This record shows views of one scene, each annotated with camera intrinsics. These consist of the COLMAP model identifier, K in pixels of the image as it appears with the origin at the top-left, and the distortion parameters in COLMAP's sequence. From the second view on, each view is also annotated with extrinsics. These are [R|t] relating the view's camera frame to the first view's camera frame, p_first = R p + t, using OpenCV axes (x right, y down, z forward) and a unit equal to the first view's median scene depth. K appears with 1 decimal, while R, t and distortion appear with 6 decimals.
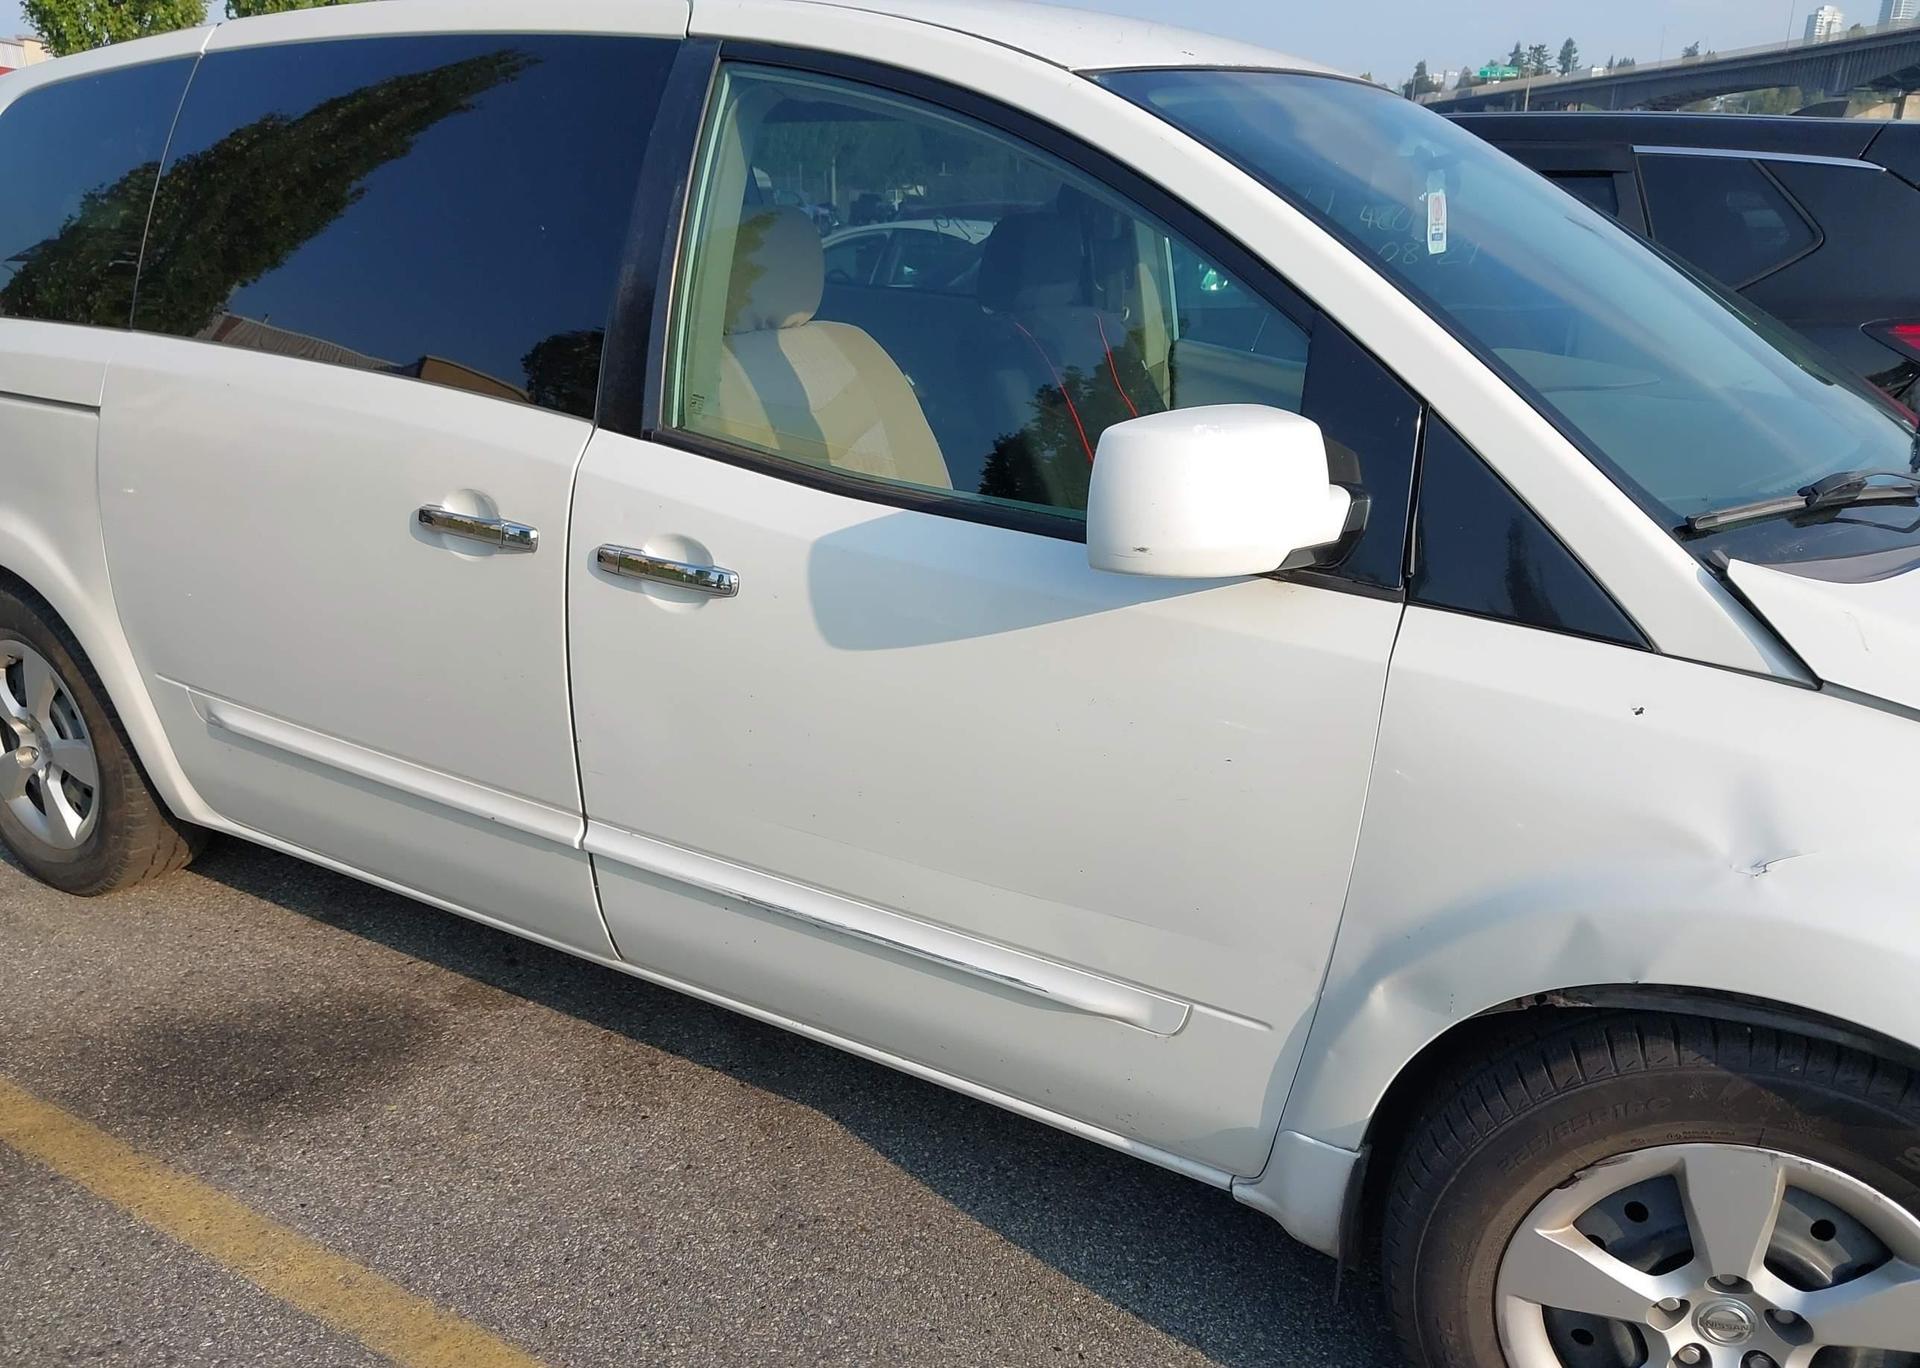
lens RADIAL K [[1461.2, 0, 1010.7], [0, 1461.2, 757.4], [0, 0, 1]] dist [0.046636, -0.063324]
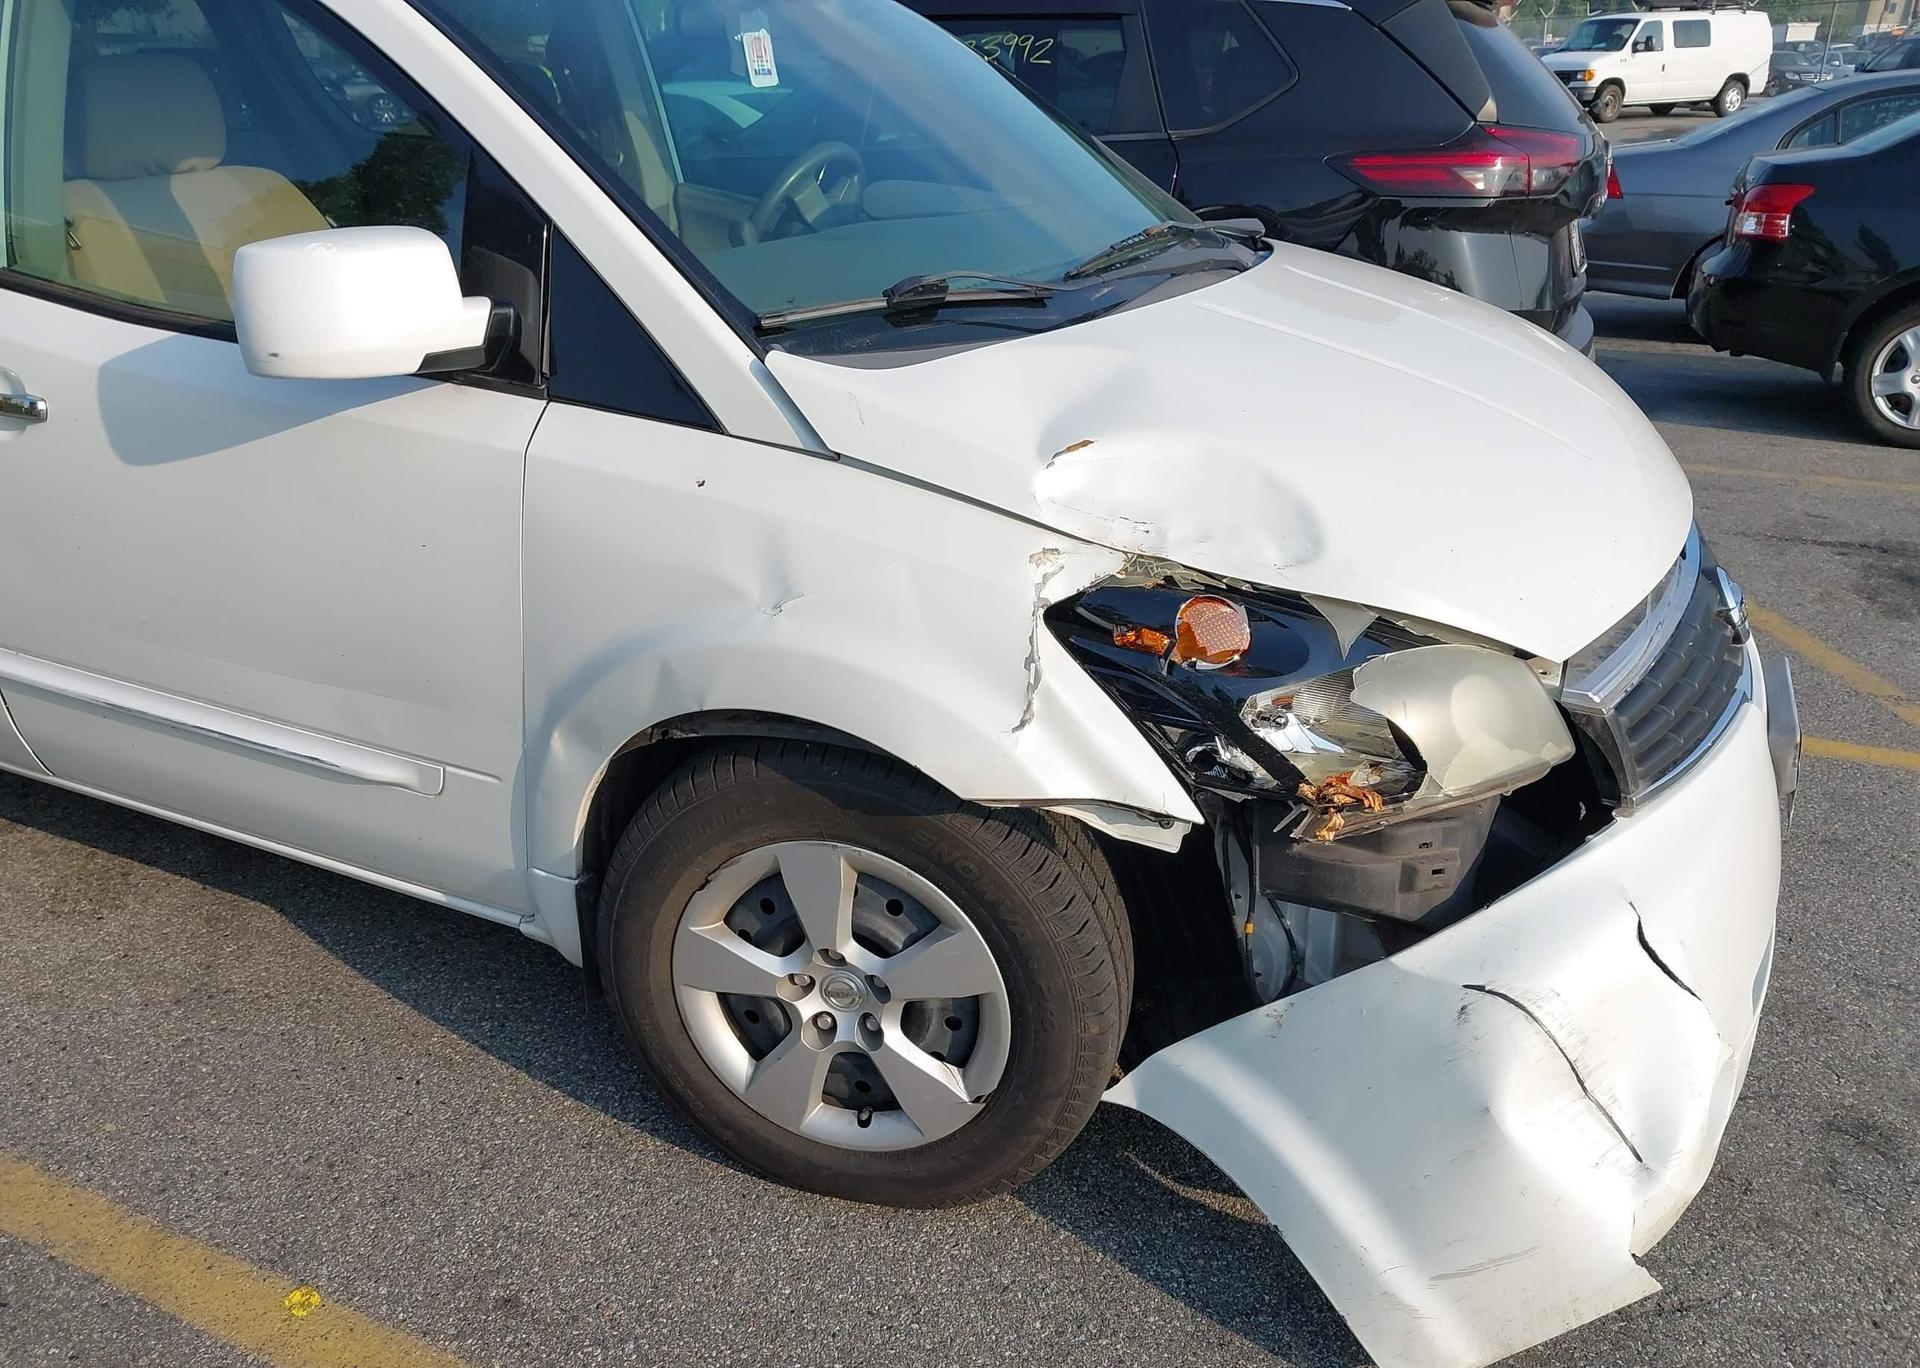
lens RADIAL K [[1424.4, 0, 951.1], [0, 1424.4, 747.6], [0, 0, 1]] dist [0.024045, -0.040682]
pose [[0.995265, -0.049283, 0.083773, 0.426297], [0.041664, 0.995035, 0.090381, 0.069486], [-0.087811, -0.086462, 0.992378, -0.143691]]
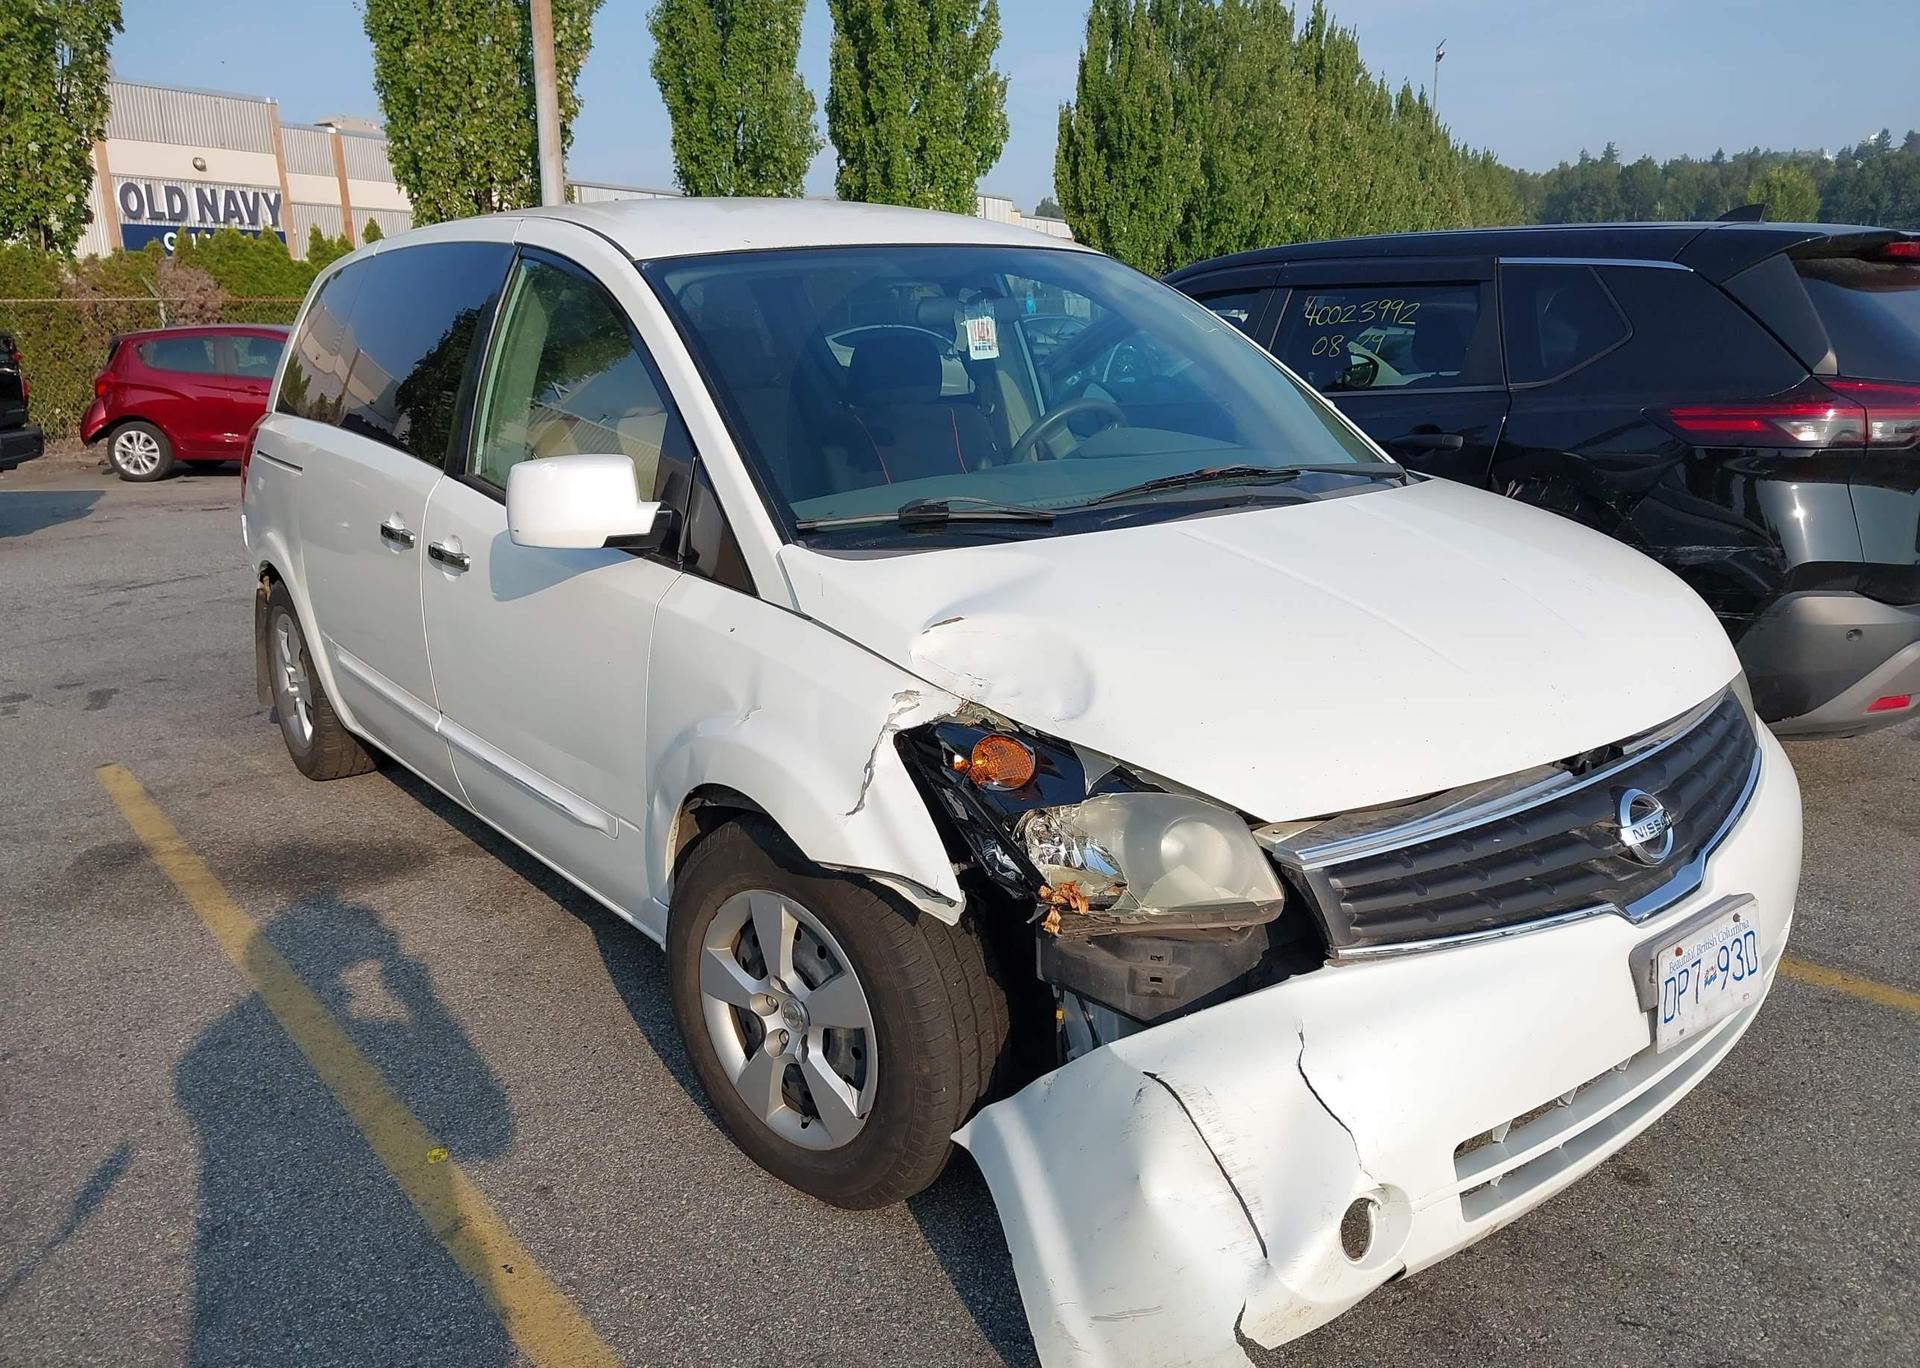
lens RADIAL K [[1424.4, 0, 951.1], [0, 1424.4, 747.6], [0, 0, 1]] dist [0.024045, -0.040682]
pose [[0.934738, 0.071633, -0.348042, 1.028263], [-0.093981, 0.994429, -0.047735, 0.131776], [0.342684, 0.077329, 0.936263, -0.377807]]
